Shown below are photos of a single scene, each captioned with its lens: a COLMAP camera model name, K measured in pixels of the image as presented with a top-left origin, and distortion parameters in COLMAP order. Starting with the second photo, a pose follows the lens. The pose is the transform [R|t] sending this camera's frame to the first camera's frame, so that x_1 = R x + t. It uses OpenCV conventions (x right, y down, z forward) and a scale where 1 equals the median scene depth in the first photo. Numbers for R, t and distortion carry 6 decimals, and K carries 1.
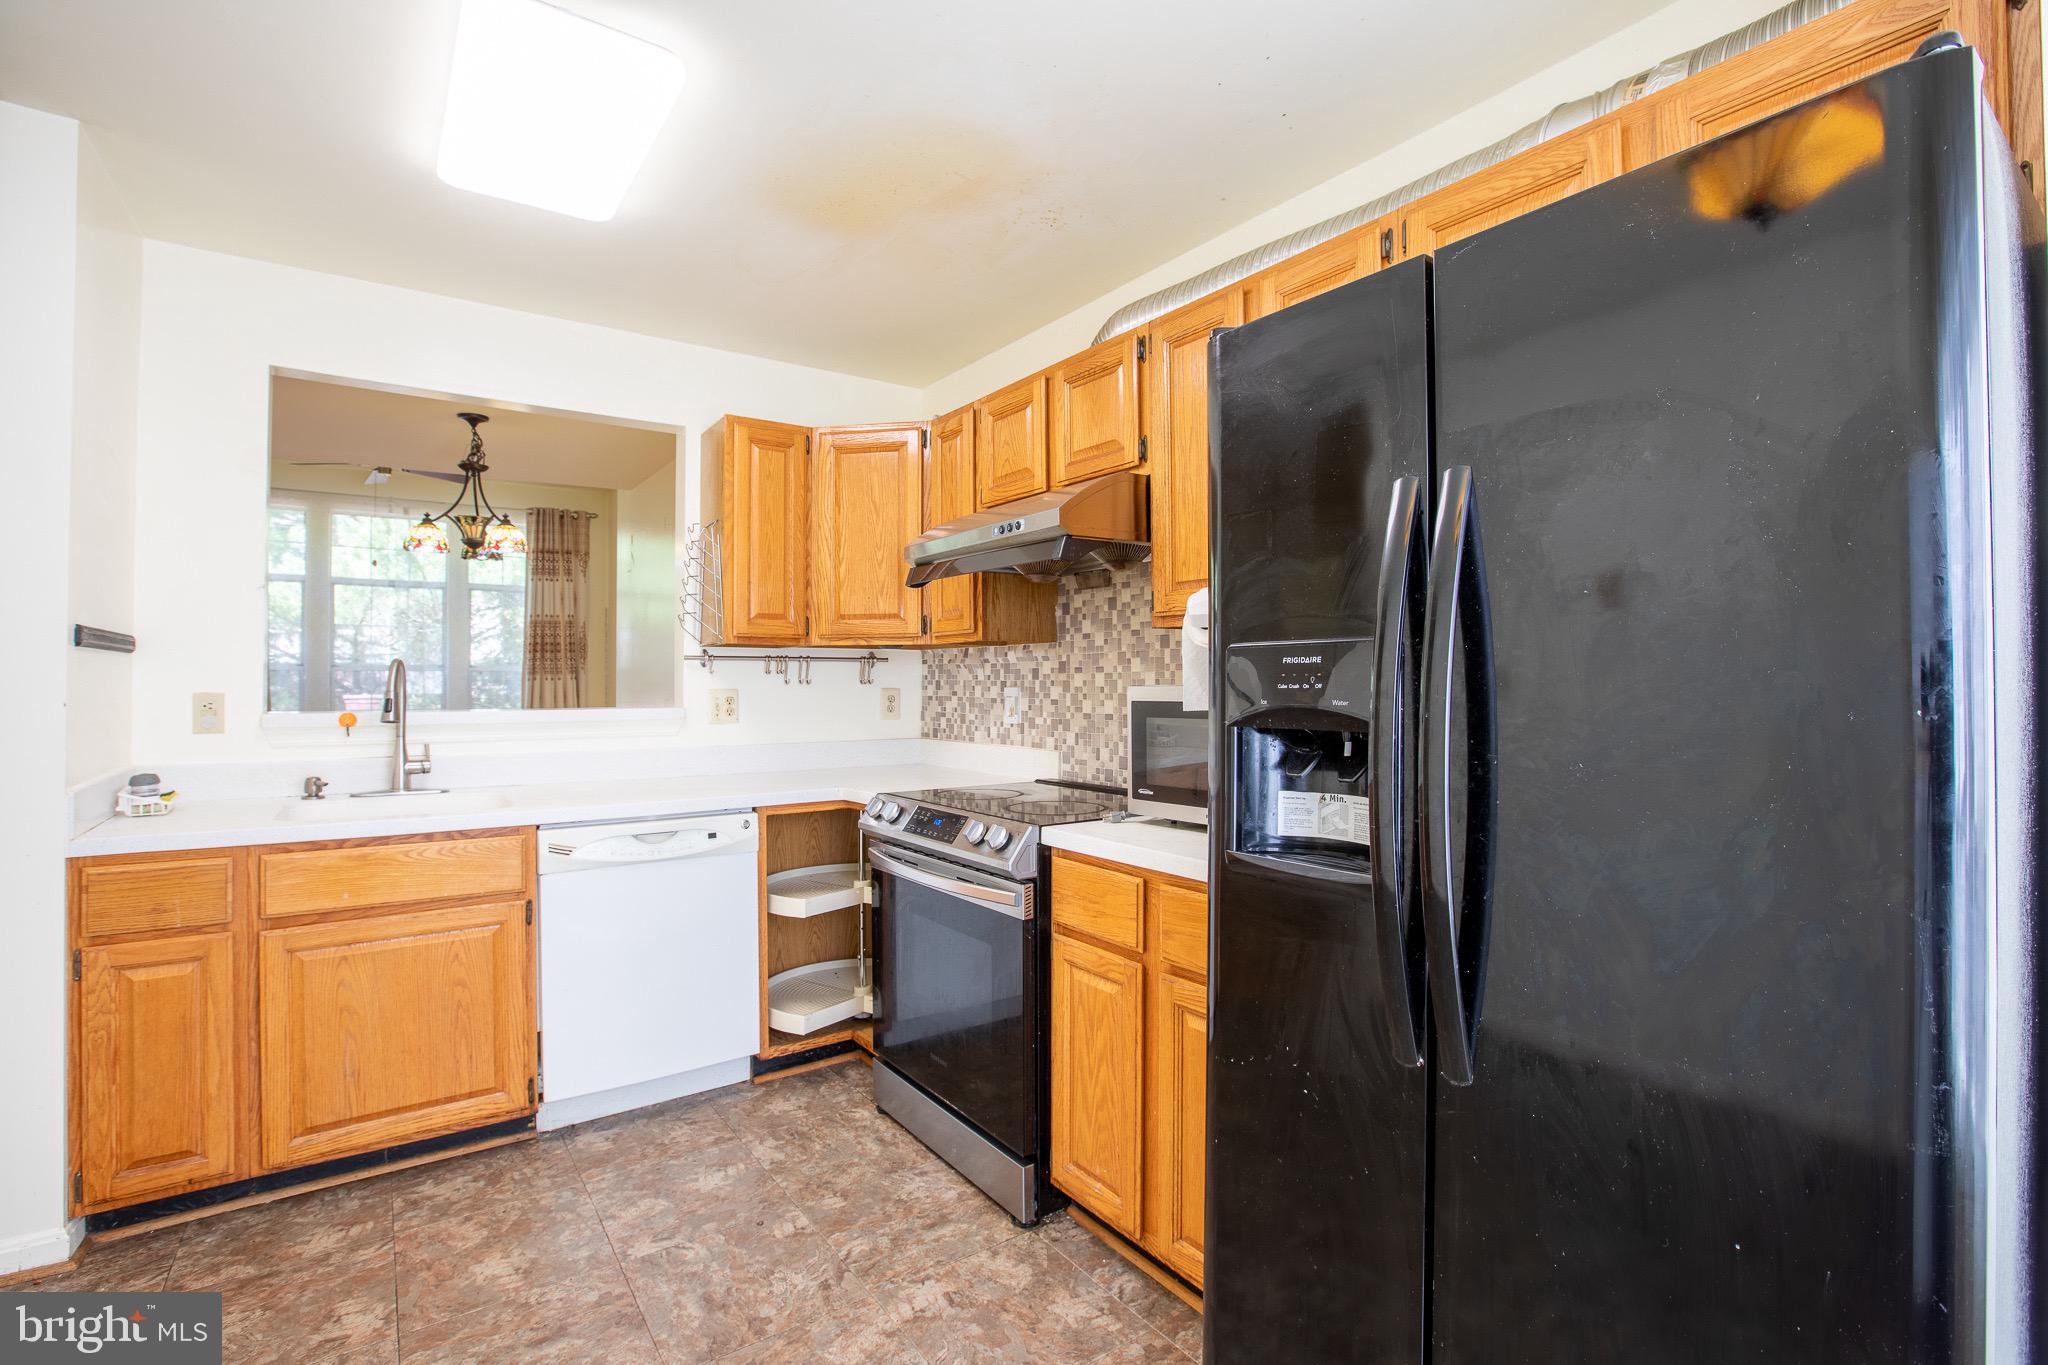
lens RADIAL K [[931.6, 0, 1018.4], [0, 931.6, 676.0], [0, 0, 1]] dist [-0.058172, 0.021893]
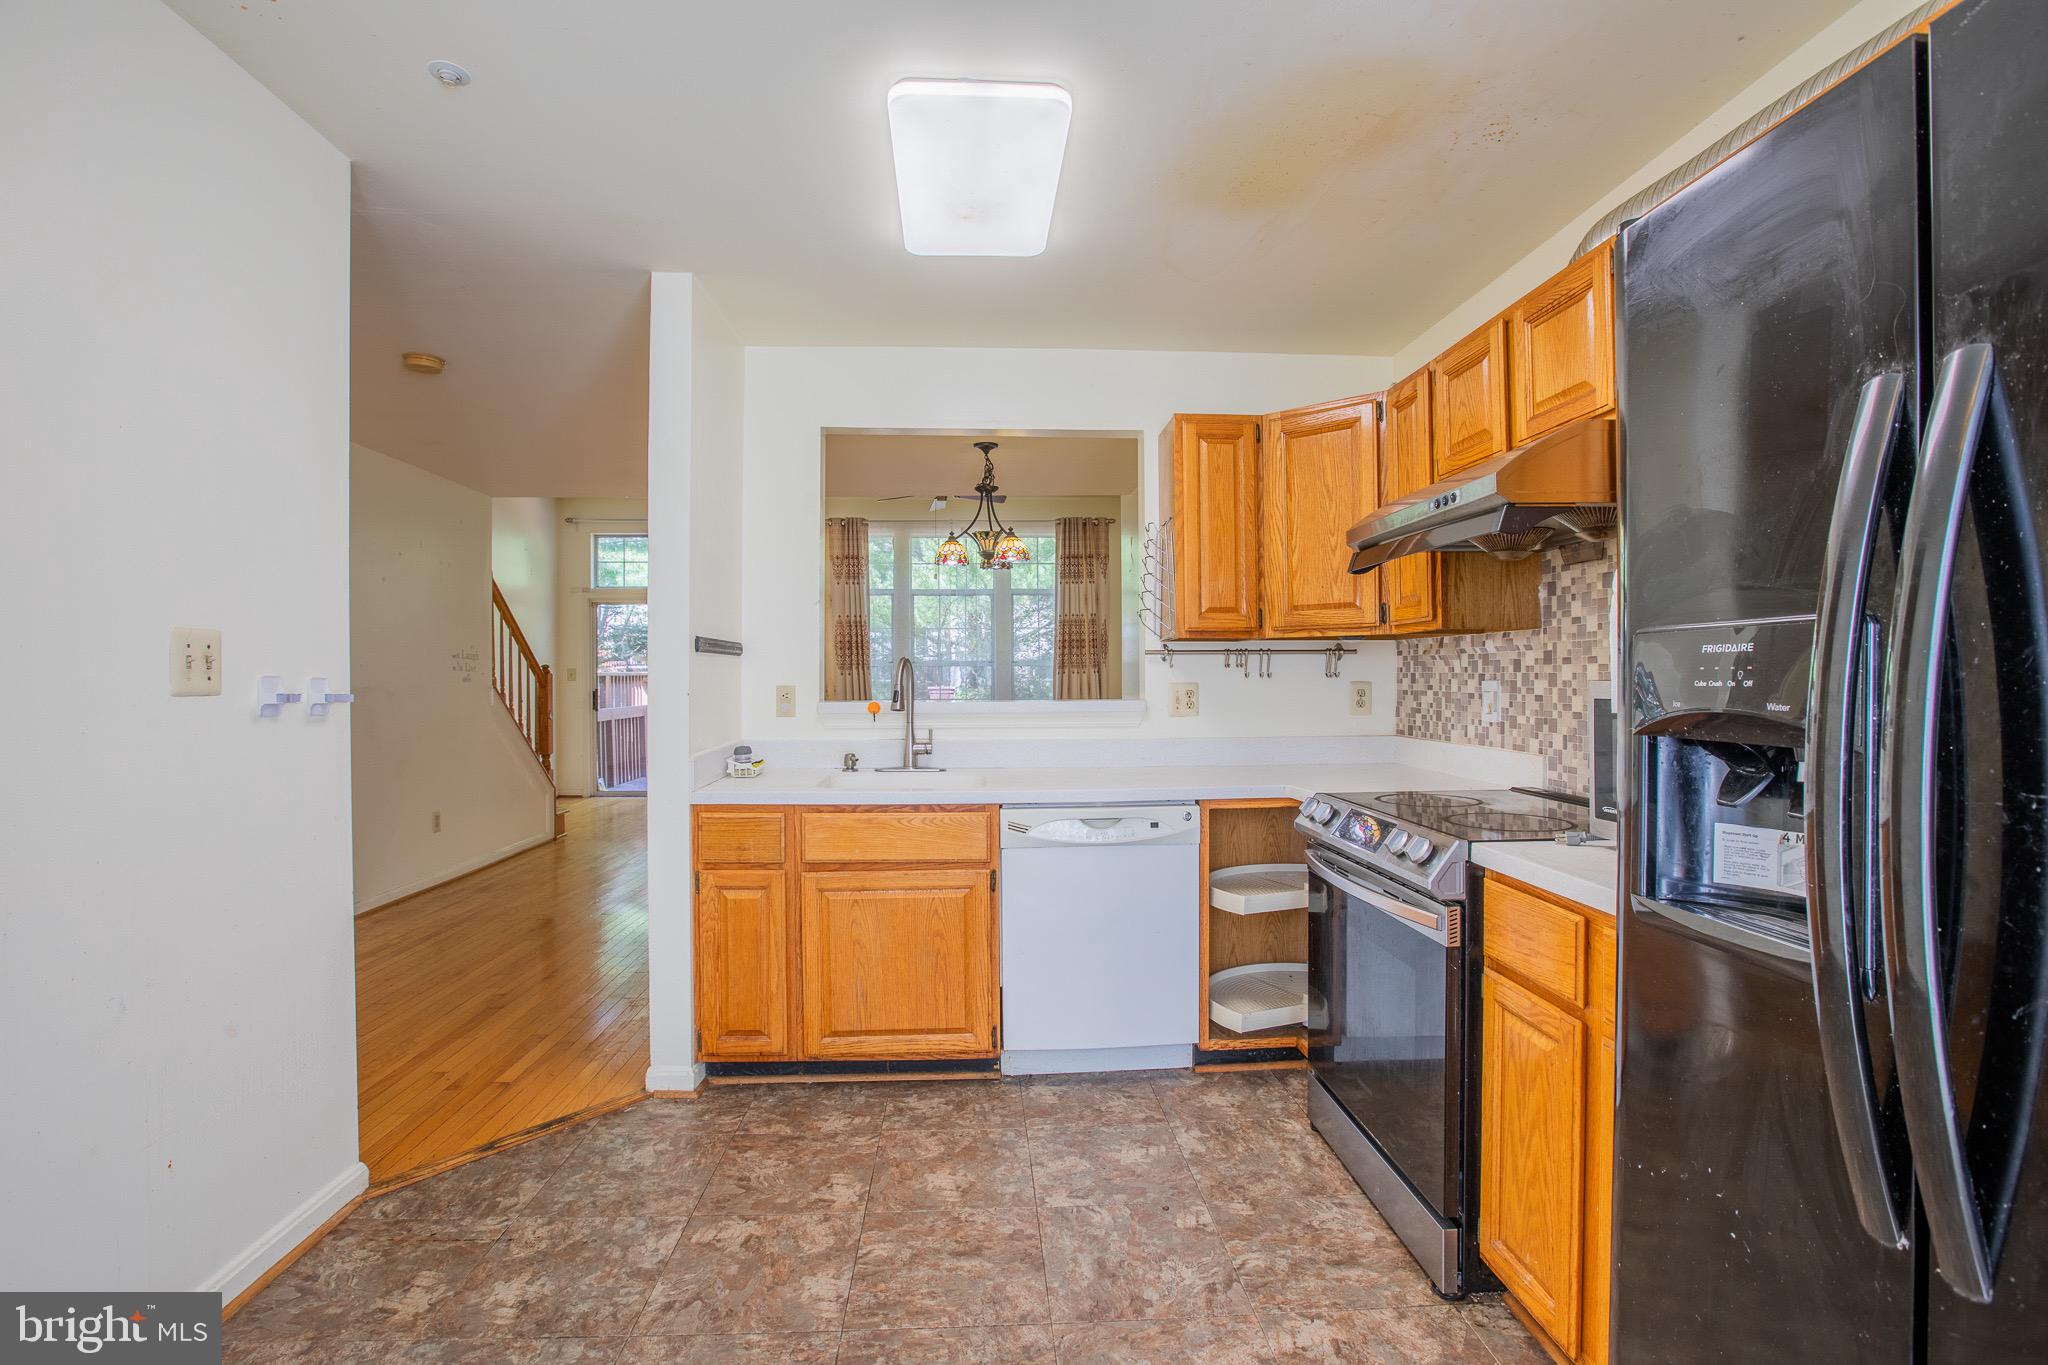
lens RADIAL K [[936.1, 0, 1018.2], [0, 936.1, 674.0], [0, 0, 1]] dist [-0.065802, 0.035130]
pose [[0.845415, -0.003482, -0.534099, 0.106704], [0.007117, 0.999963, 0.004745, -0.002187], [0.534063, -0.007813, 0.845409, 0.041245]]
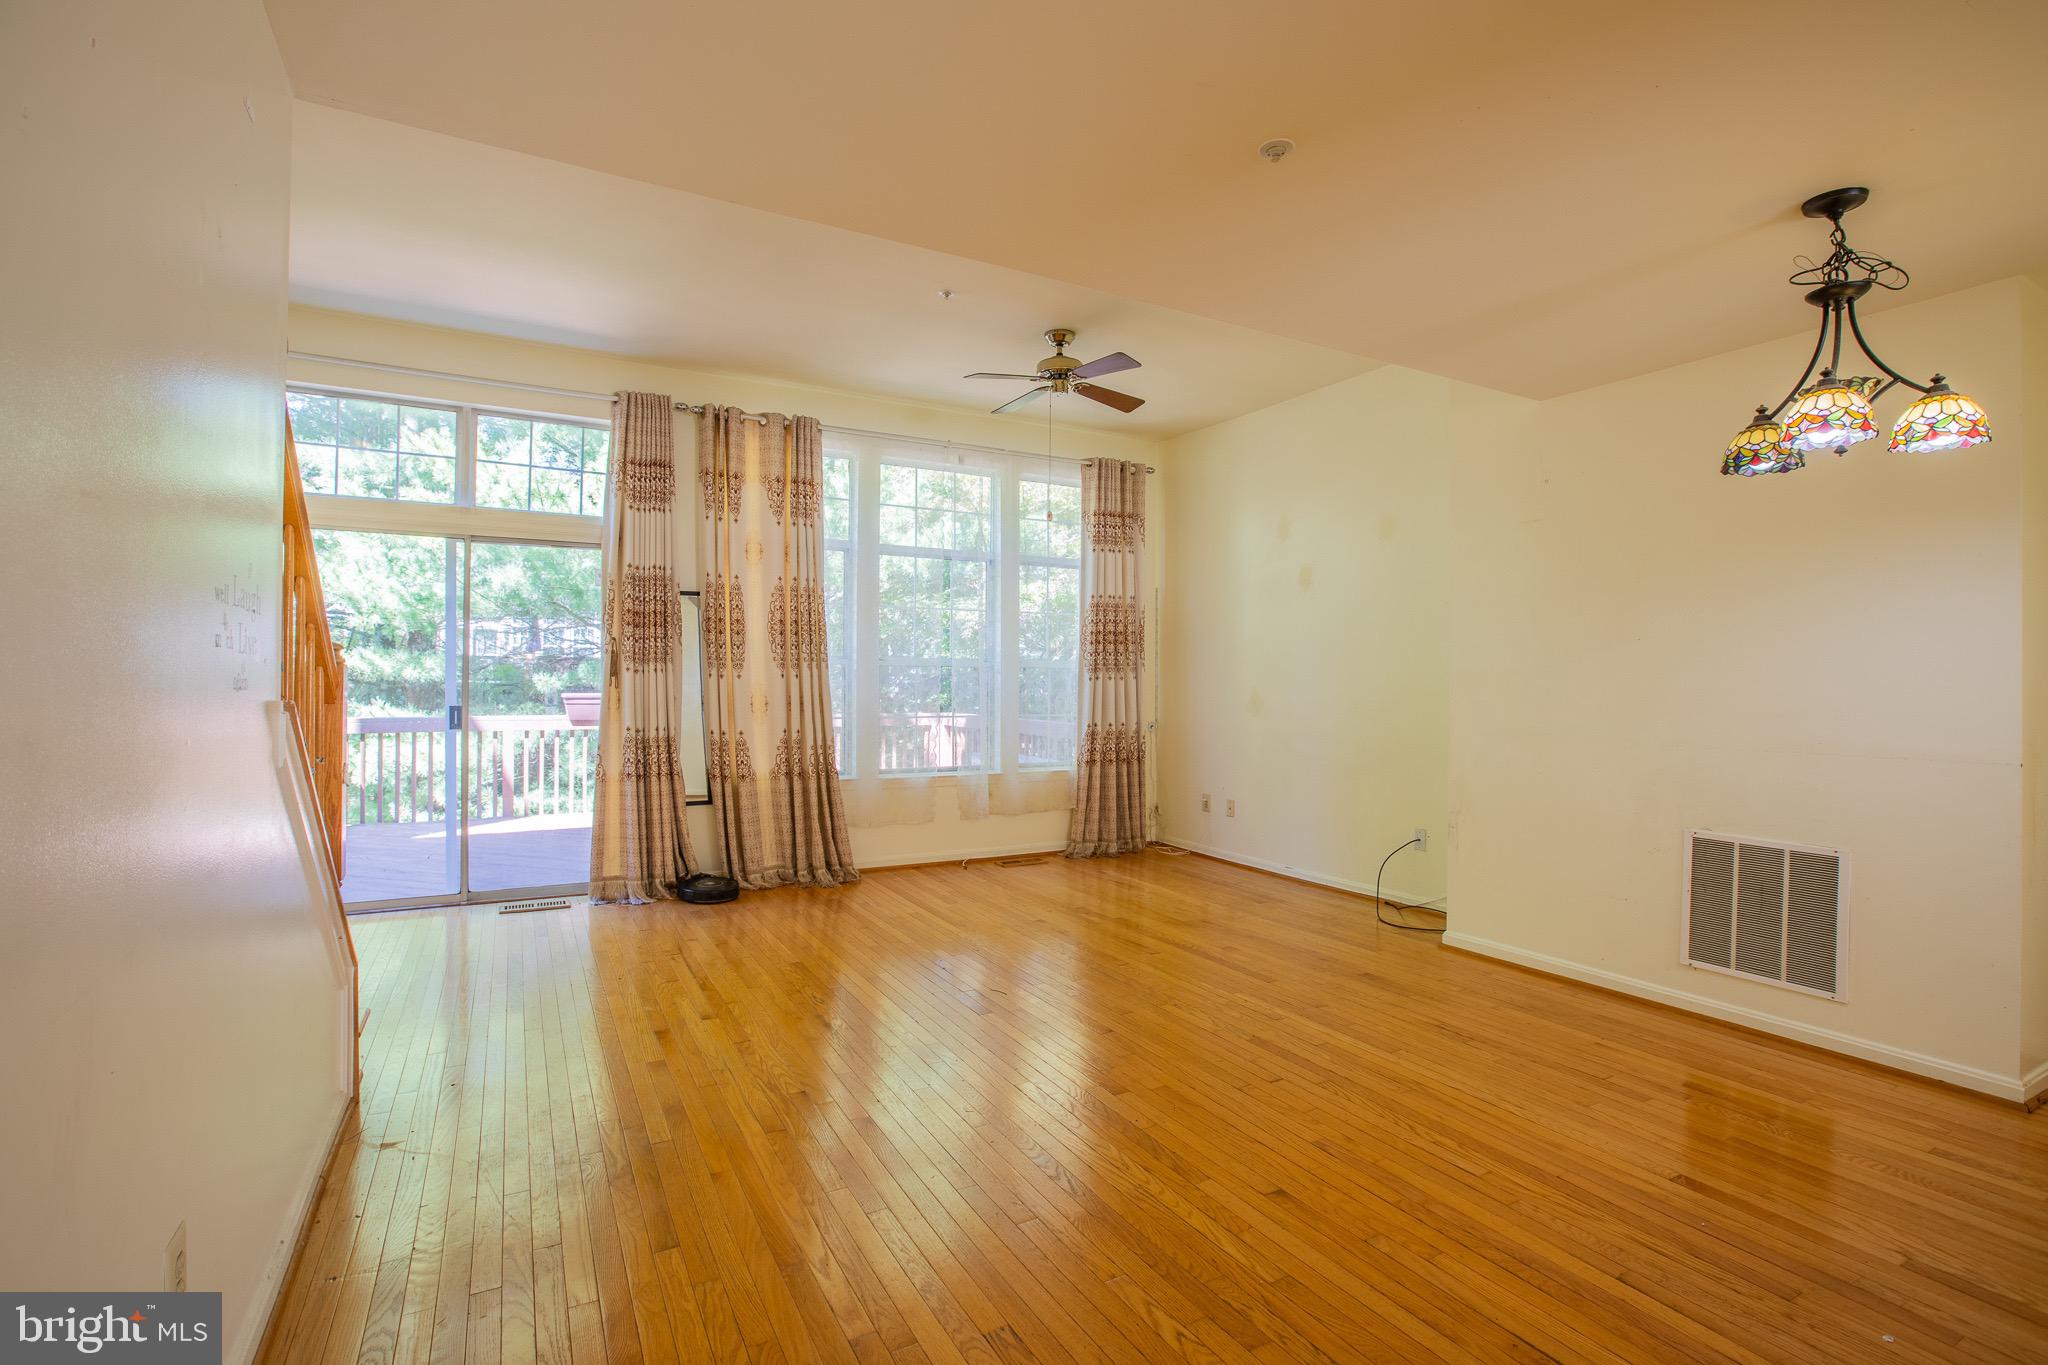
lens RADIAL K [[931.6, 0, 1018.4], [0, 931.6, 676.0], [0, 0, 1]] dist [-0.058172, 0.021893]
pose [[0.993521, 0.009757, -0.113228, -1.685400], [-0.009550, 0.999952, 0.002373, 0.001298], [0.113245, -0.001276, 0.993566, 0.698307]]
